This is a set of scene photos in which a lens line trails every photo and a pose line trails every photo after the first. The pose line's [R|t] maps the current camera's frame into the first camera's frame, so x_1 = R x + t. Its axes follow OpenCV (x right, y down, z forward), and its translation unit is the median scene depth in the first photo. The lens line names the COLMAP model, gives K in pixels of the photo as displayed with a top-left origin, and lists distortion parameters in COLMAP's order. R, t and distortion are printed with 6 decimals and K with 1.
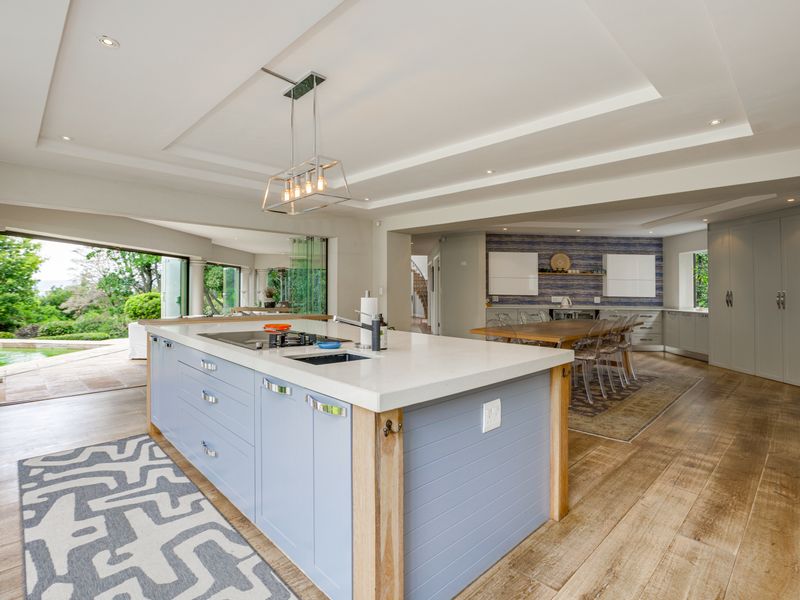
lens RADIAL K [[407.0, 0, 404.5], [0, 407.0, 302.4], [0, 0, 1]] dist [-0.021928, 0.012380]
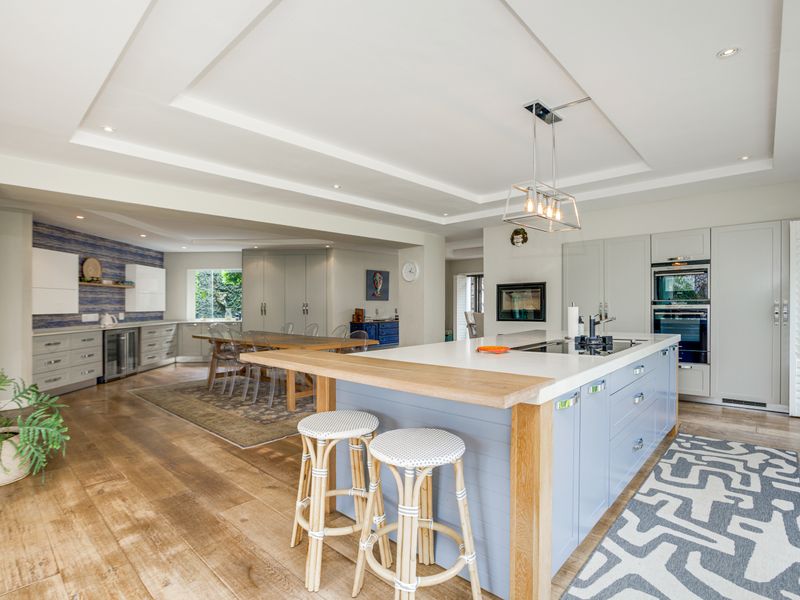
lens RADIAL K [[407.0, 0, 404.5], [0, 407.0, 302.4], [0, 0, 1]] dist [-0.021928, 0.012380]
pose [[-0.054738, -0.011603, 0.998433, -1.523533], [0.045890, 0.998847, 0.014124, -0.073081], [-0.997446, 0.046591, -0.054143, 1.642798]]
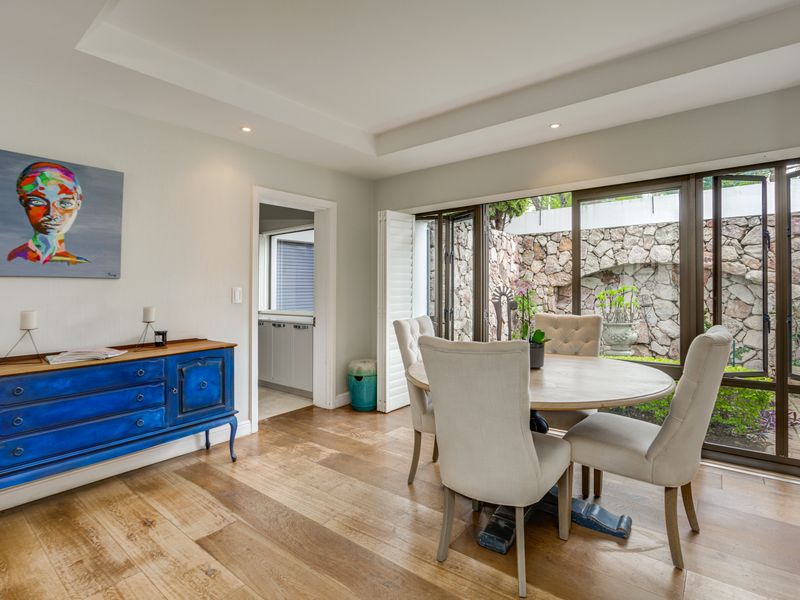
lens RADIAL K [[407.0, 0, 404.5], [0, 407.0, 302.4], [0, 0, 1]] dist [-0.021928, 0.012380]
pose [[-0.134557, -0.047275, 0.989777, 1.443939], [0.045851, 0.997494, 0.053877, 0.001612], [-0.989844, 0.052632, -0.132052, 0.938660]]
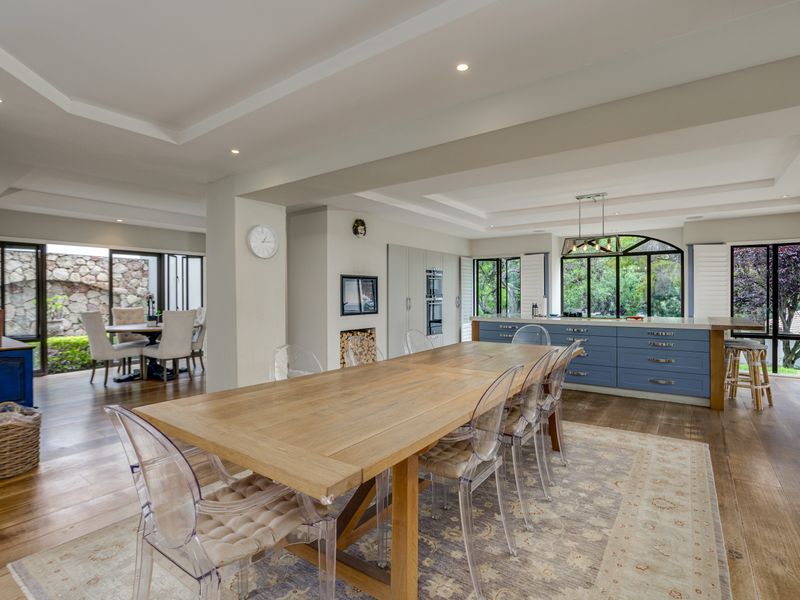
lens RADIAL K [[407.0, 0, 404.5], [0, 407.0, 302.4], [0, 0, 1]] dist [-0.021928, 0.012380]
pose [[-0.984827, -0.012512, -0.173089, 1.232352], [-0.021666, 0.998458, 0.051102, -0.094261], [0.172182, 0.054077, -0.983580, 3.328713]]
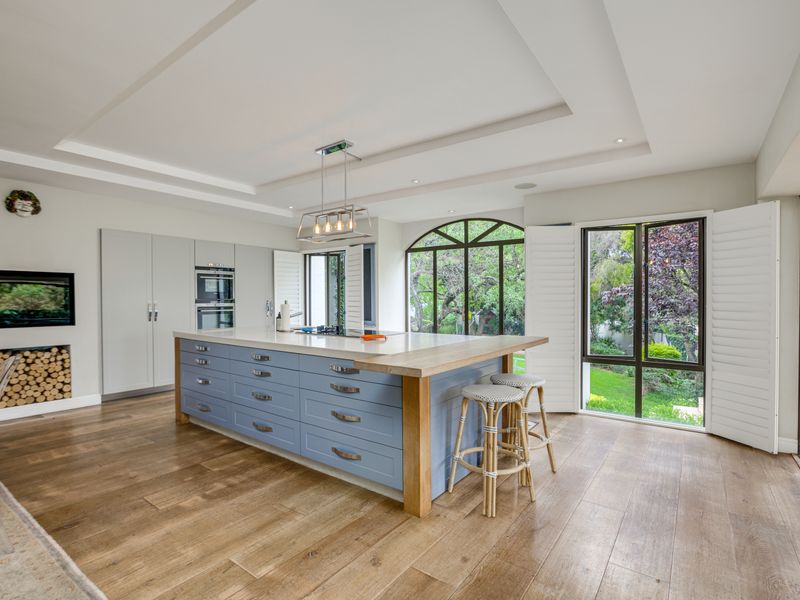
lens RADIAL K [[400.6, 0, 397.1], [0, 400.6, 309.3], [0, 0, 1]] dist [-0.022681, 0.001448]
pose [[-0.988476, -0.013209, -0.150803, -0.295817], [-0.022035, 0.998131, 0.057007, -0.093369], [0.149768, 0.059673, -0.986919, 2.715786]]
